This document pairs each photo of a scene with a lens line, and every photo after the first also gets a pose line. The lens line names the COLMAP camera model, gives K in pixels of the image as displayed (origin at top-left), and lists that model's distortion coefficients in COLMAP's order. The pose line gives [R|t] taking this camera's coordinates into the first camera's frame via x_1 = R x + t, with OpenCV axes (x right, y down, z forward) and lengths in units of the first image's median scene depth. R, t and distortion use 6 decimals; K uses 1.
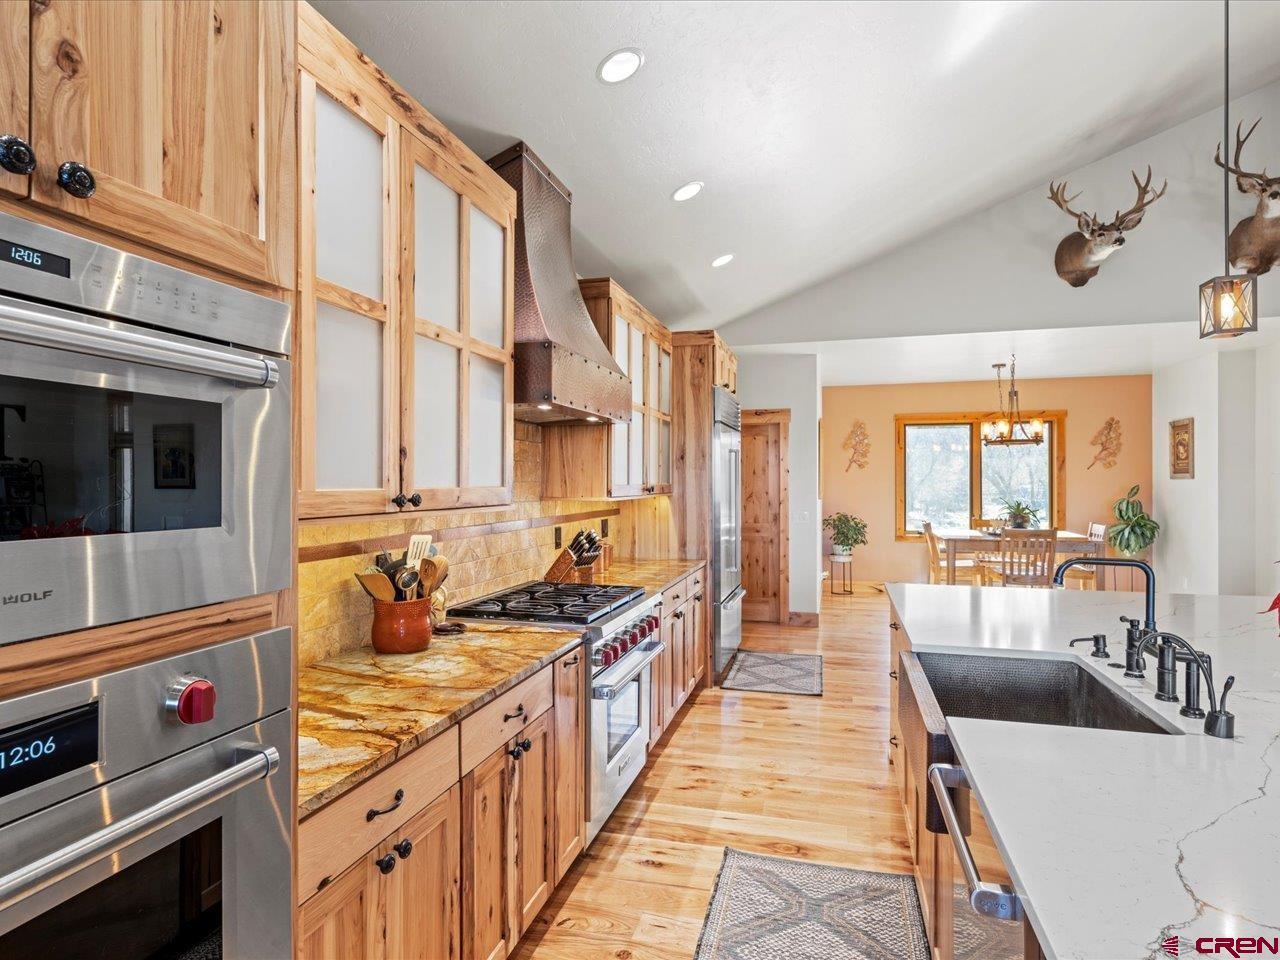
lens RADIAL K [[709.2, 0, 638.3], [0, 709.2, 482.0], [0, 0, 1]] dist [-0.002985, -0.000312]
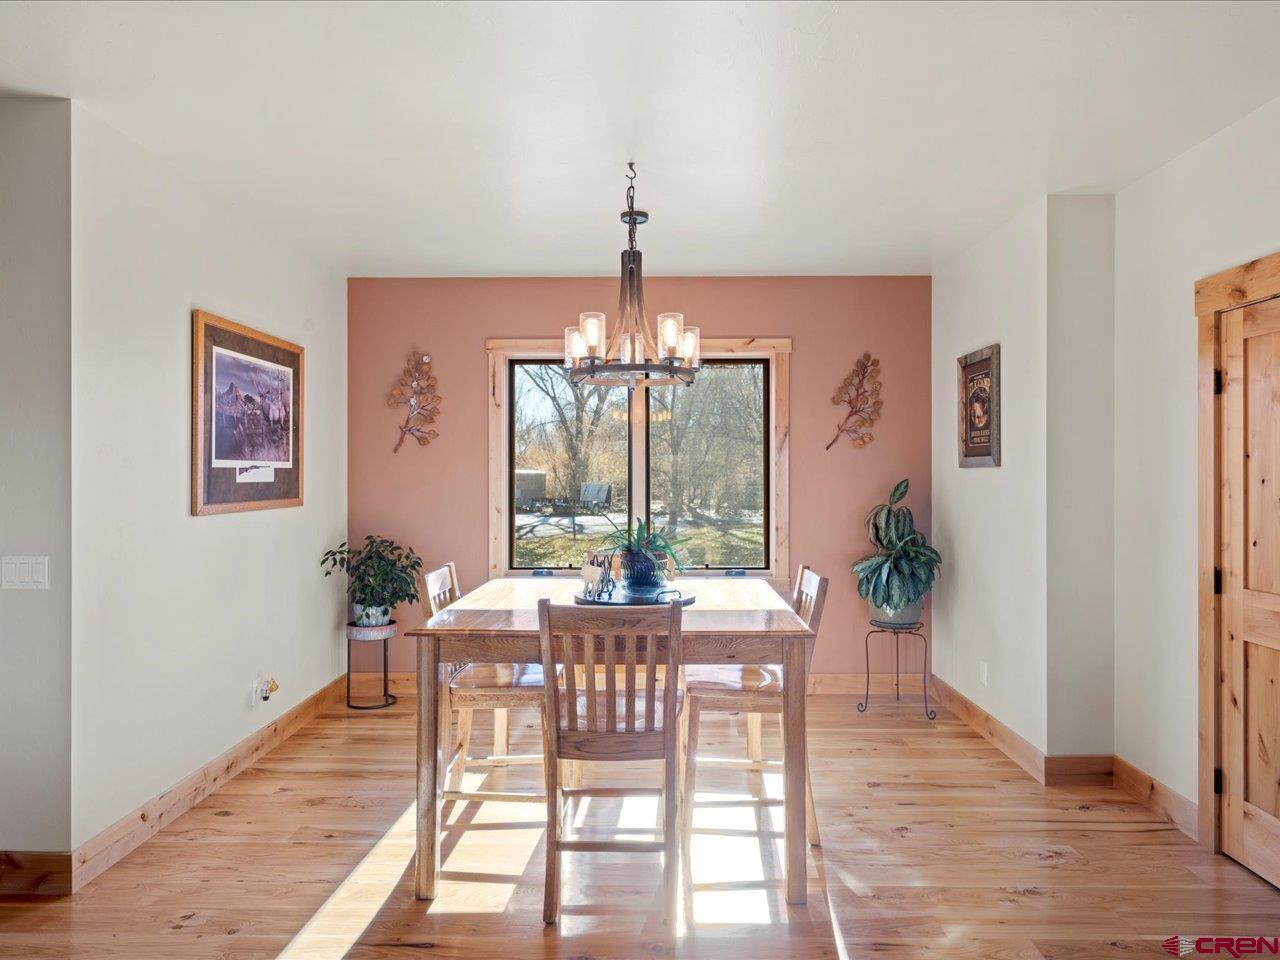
lens RADIAL K [[809.2, 0, 642.5], [0, 809.2, 479.2], [0, 0, 1]] dist [0.000277, -0.004947]
pose [[0.964392, -0.000719, 0.264475, 0.407746], [-0.000646, 0.999987, 0.005072, 0.001680], [-0.264475, -0.005062, 0.964379, 0.538441]]
